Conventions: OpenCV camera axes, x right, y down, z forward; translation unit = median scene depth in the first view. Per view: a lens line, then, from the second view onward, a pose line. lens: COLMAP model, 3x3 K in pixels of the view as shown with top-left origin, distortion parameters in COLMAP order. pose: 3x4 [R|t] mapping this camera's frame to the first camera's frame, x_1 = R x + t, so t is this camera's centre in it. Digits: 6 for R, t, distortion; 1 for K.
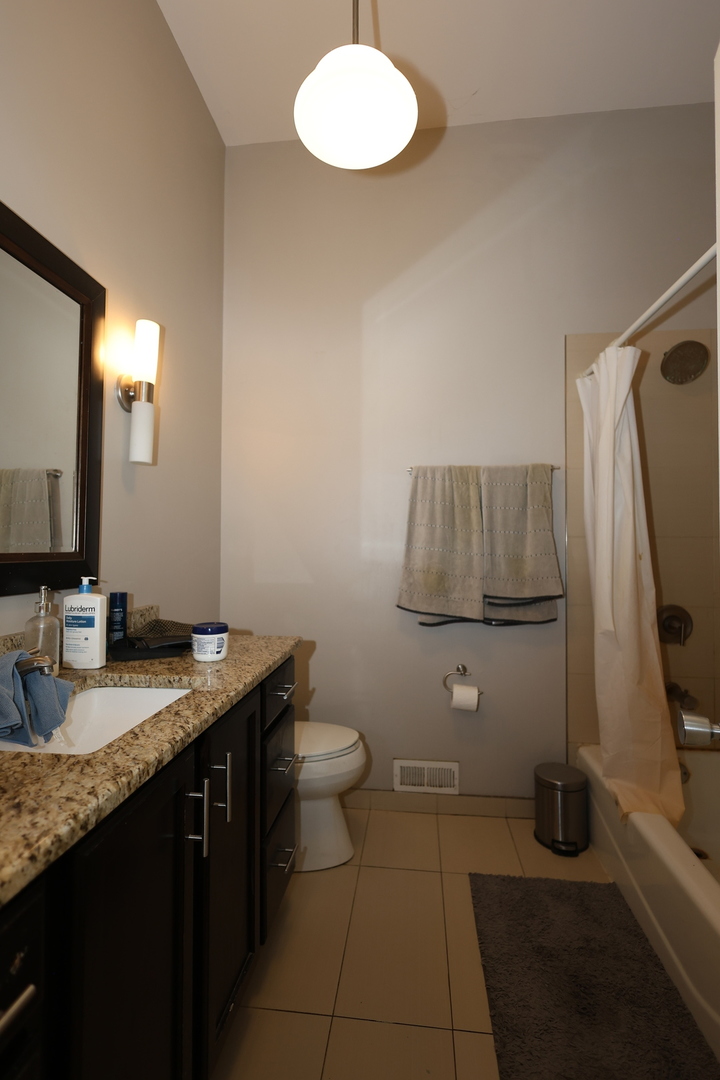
lens RADIAL K [[497.2, 0, 359.6], [0, 497.2, 539.4], [0, 0, 1]] dist [-0.003385, 0.001544]
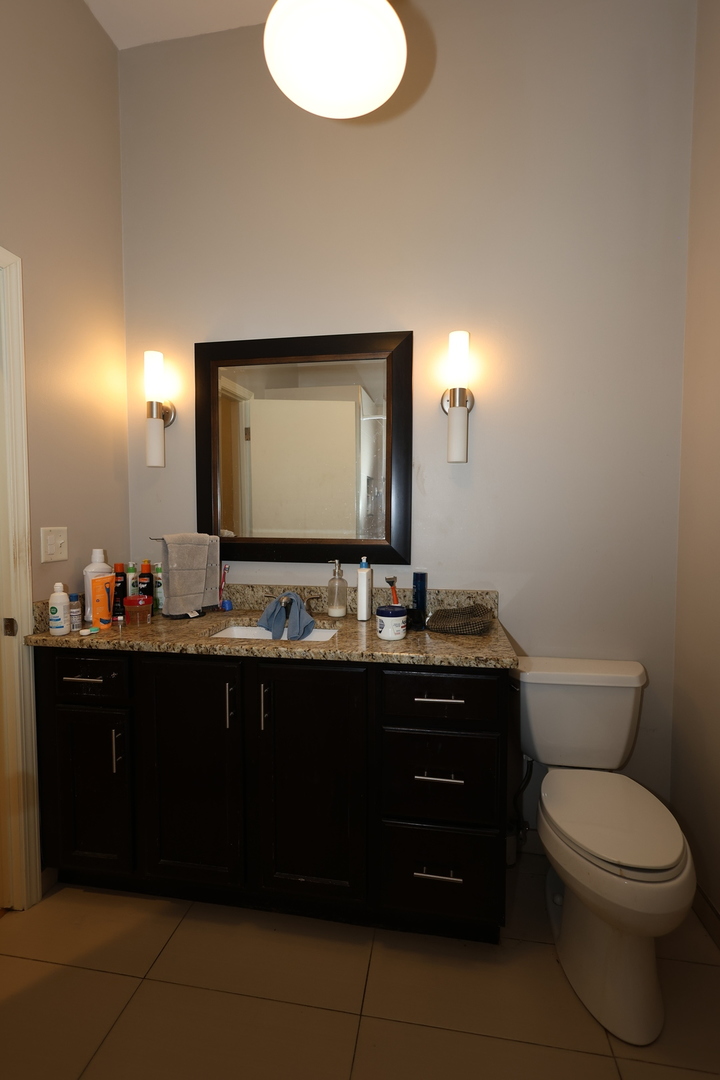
lens RADIAL K [[497.2, 0, 360.5], [0, 497.2, 540.2], [0, 0, 1]] dist [-0.003385, 0.001544]
pose [[-0.054492, 0.052089, -0.997155, 0.908599], [0.016583, 0.998548, 0.051256, -0.049261], [0.998377, -0.013743, -0.055276, 1.080795]]
